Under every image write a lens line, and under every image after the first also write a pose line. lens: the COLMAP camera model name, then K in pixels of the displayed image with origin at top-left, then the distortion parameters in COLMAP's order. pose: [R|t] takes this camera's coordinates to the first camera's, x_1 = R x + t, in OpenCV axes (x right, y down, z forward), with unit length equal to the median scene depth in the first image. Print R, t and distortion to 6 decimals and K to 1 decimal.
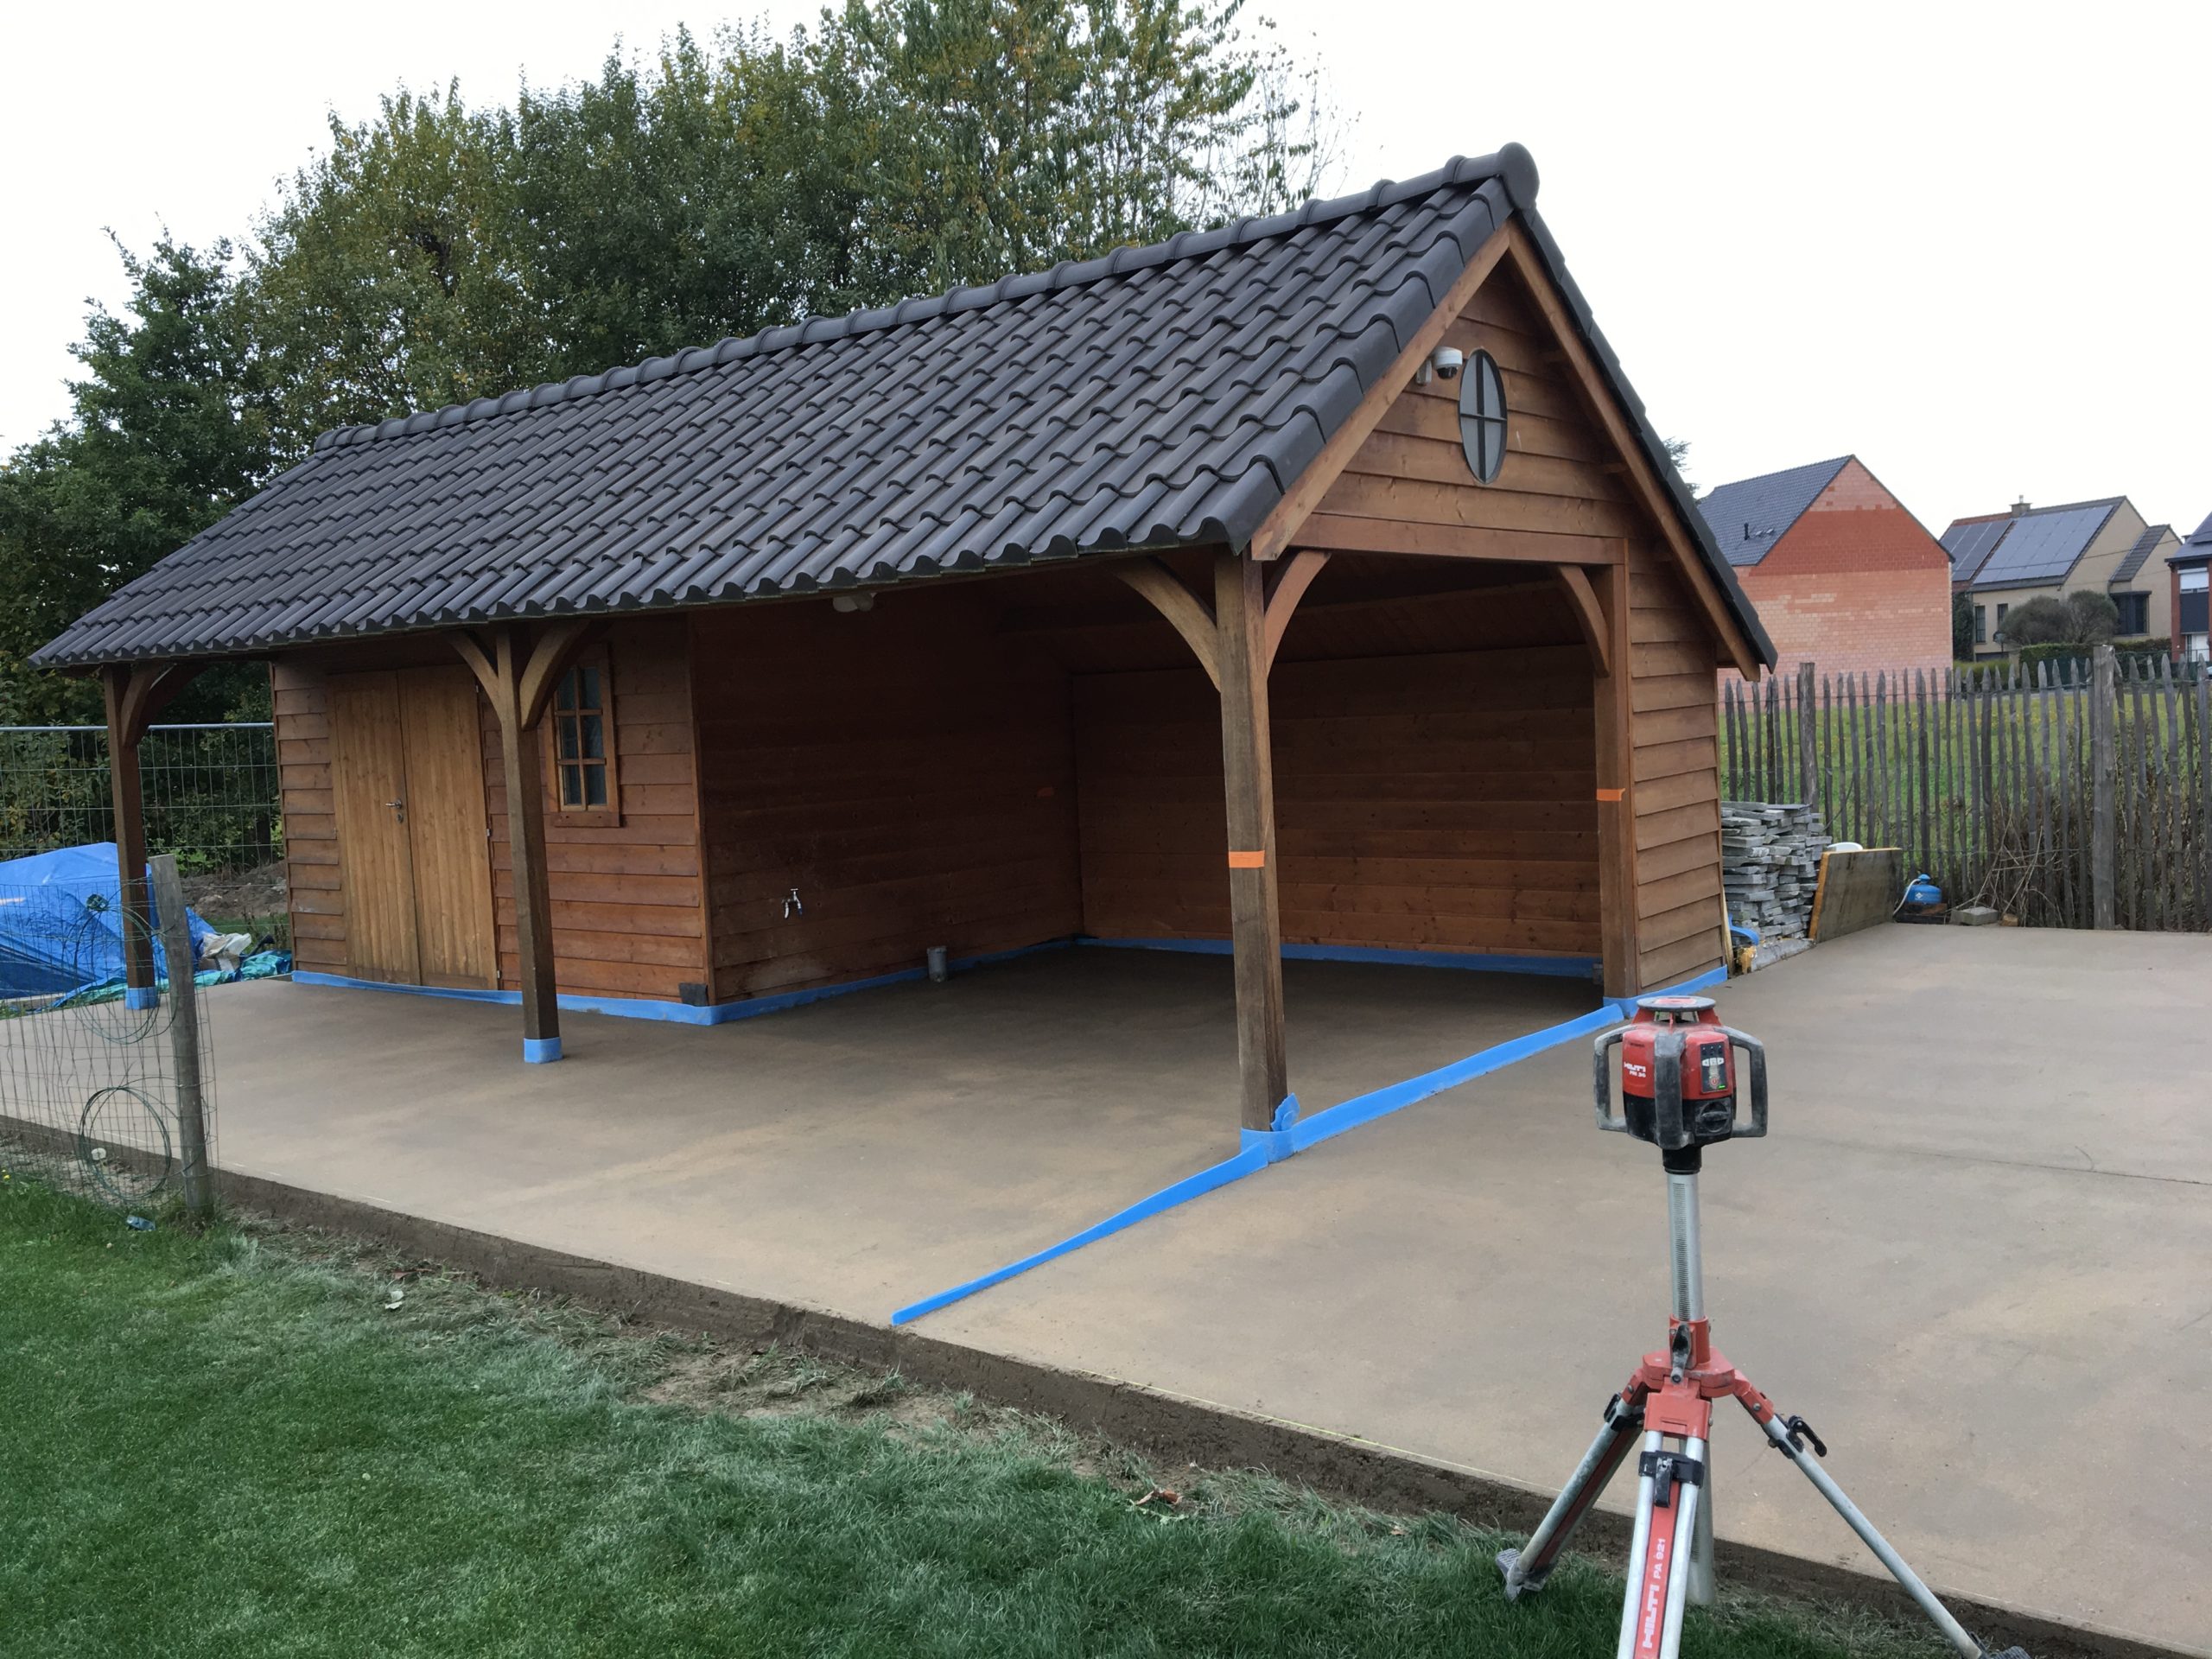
lens RADIAL K [[1912.2, 0, 1106.0], [0, 1912.2, 829.5], [0, 0, 1]] dist [0.002260, 0.000319]
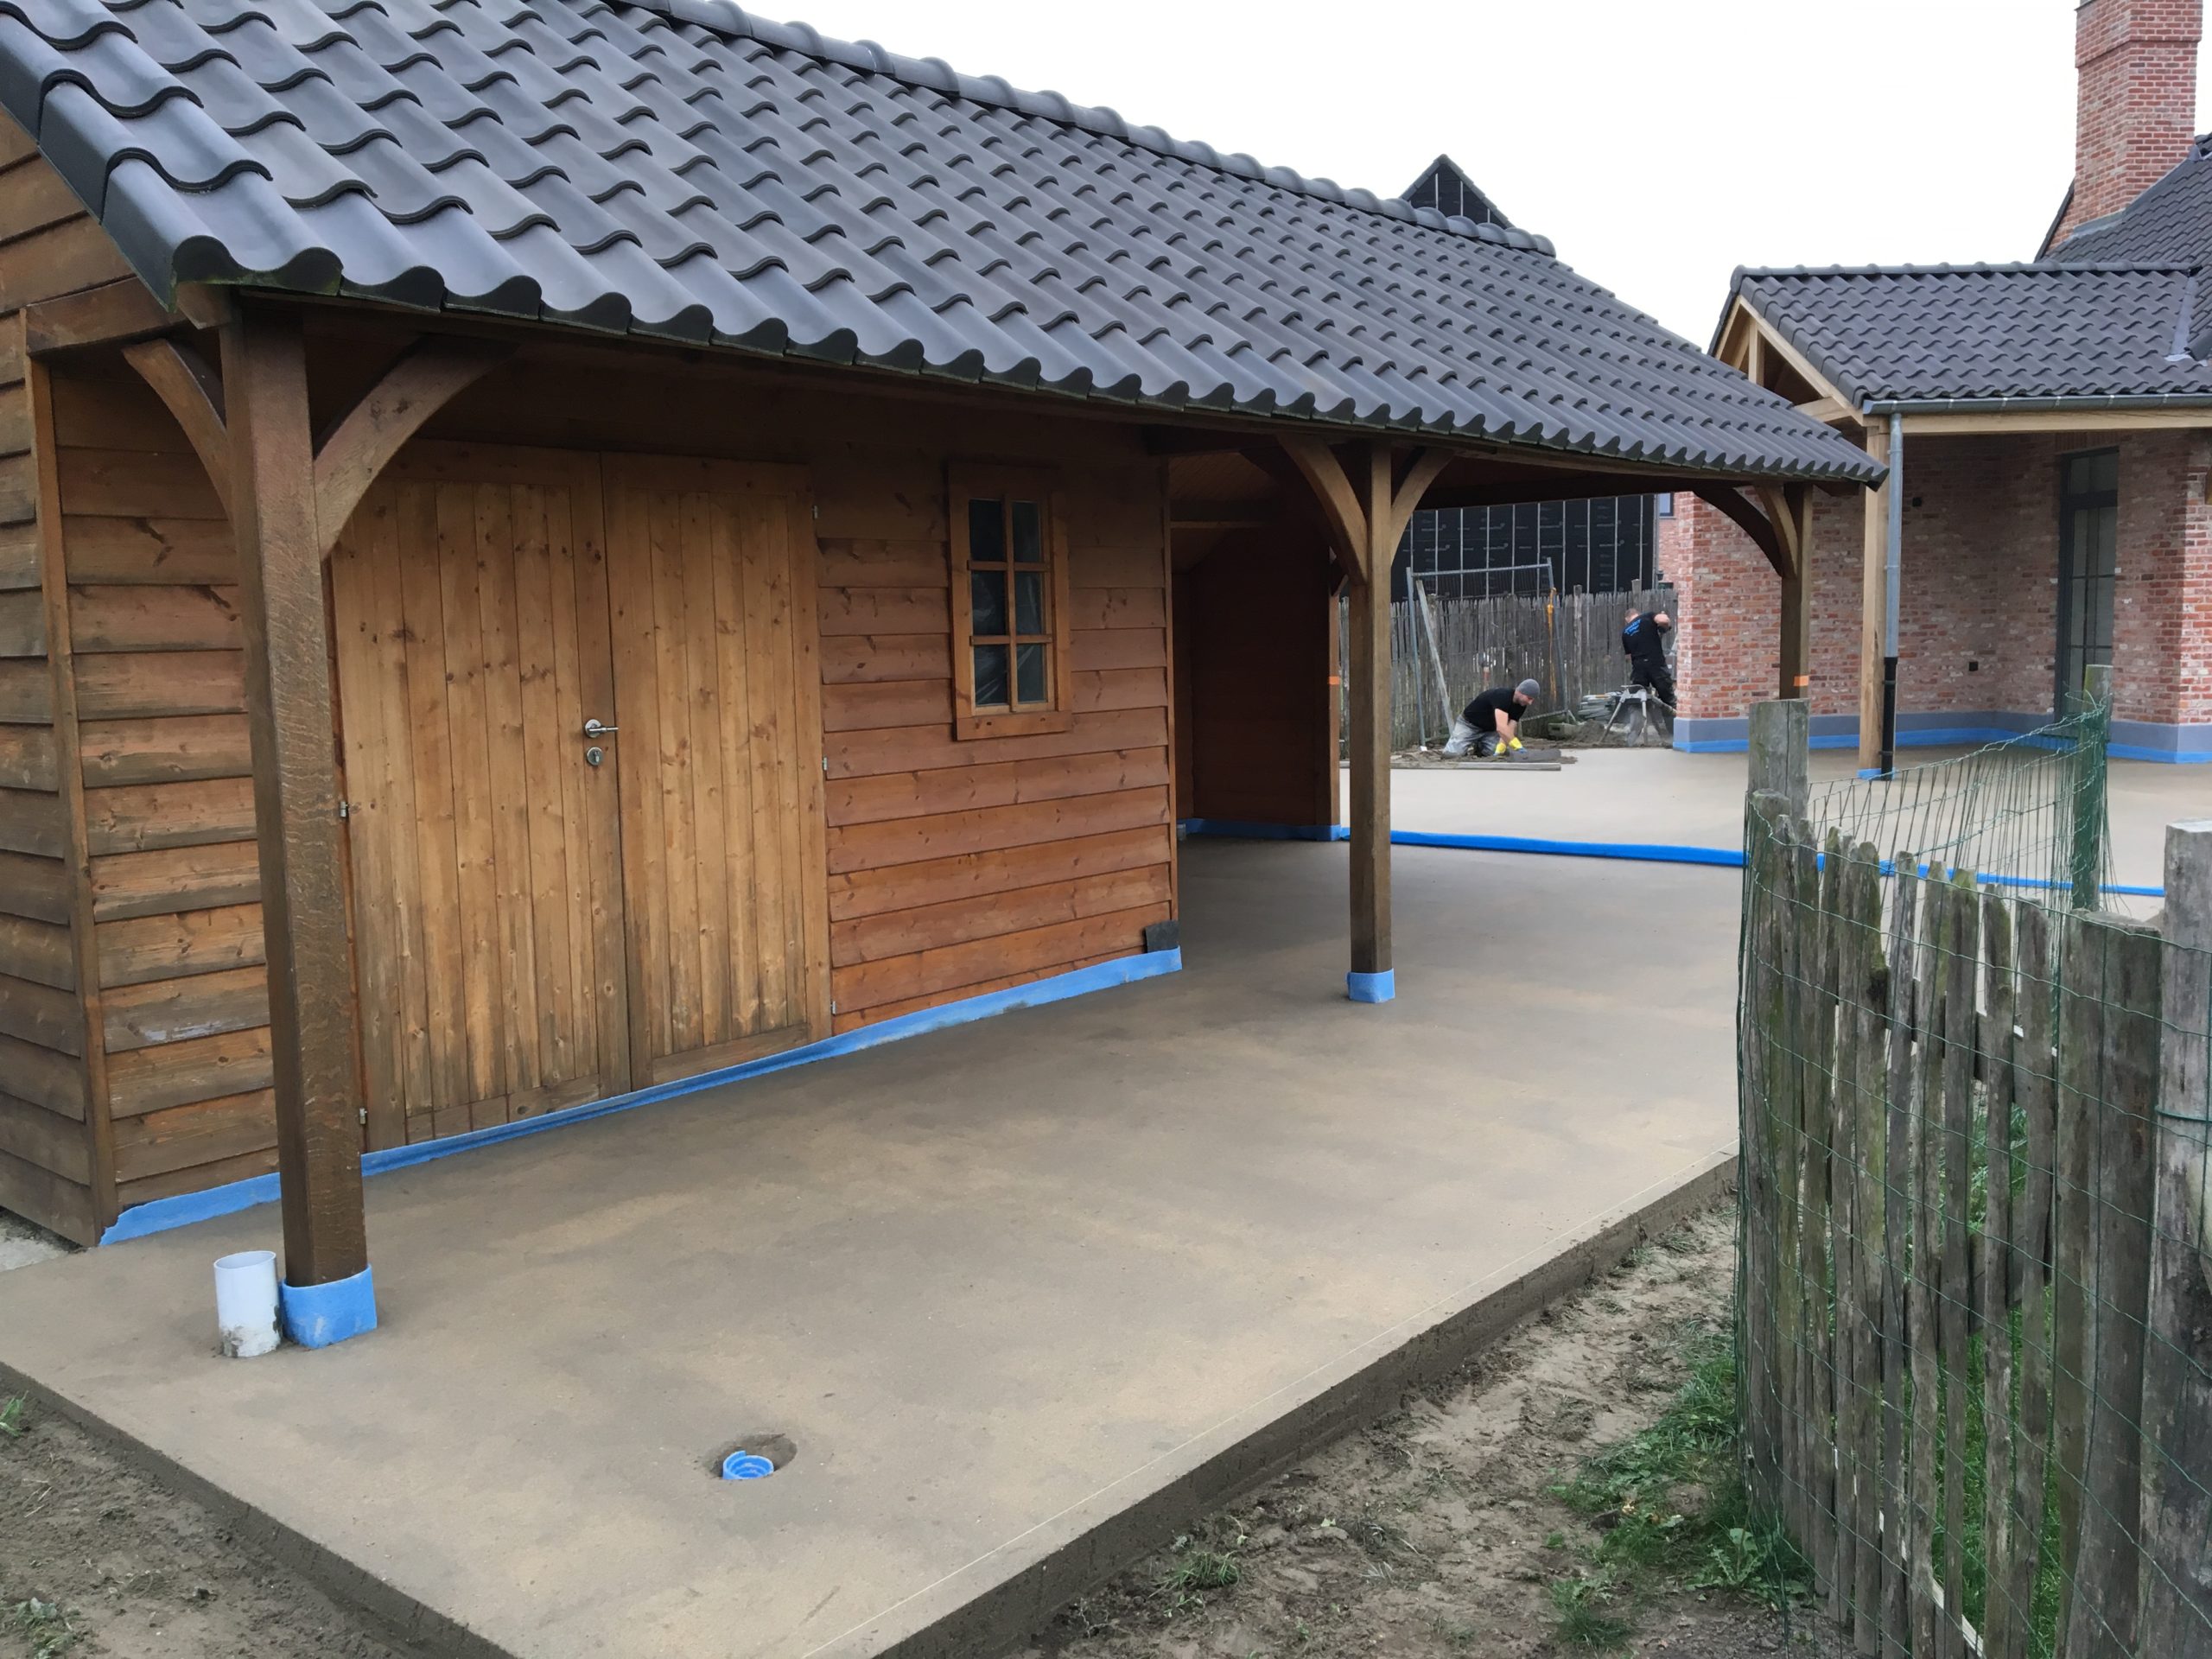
lens RADIAL K [[1912.2, 0, 1106.0], [0, 1912.2, 829.5], [0, 0, 1]] dist [0.002260, 0.000319]
pose [[0.059884, -0.067385, 0.995928, -0.957227], [0.091404, 0.993897, 0.061751, -0.007182], [-0.994012, 0.087334, 0.065678, 0.937917]]
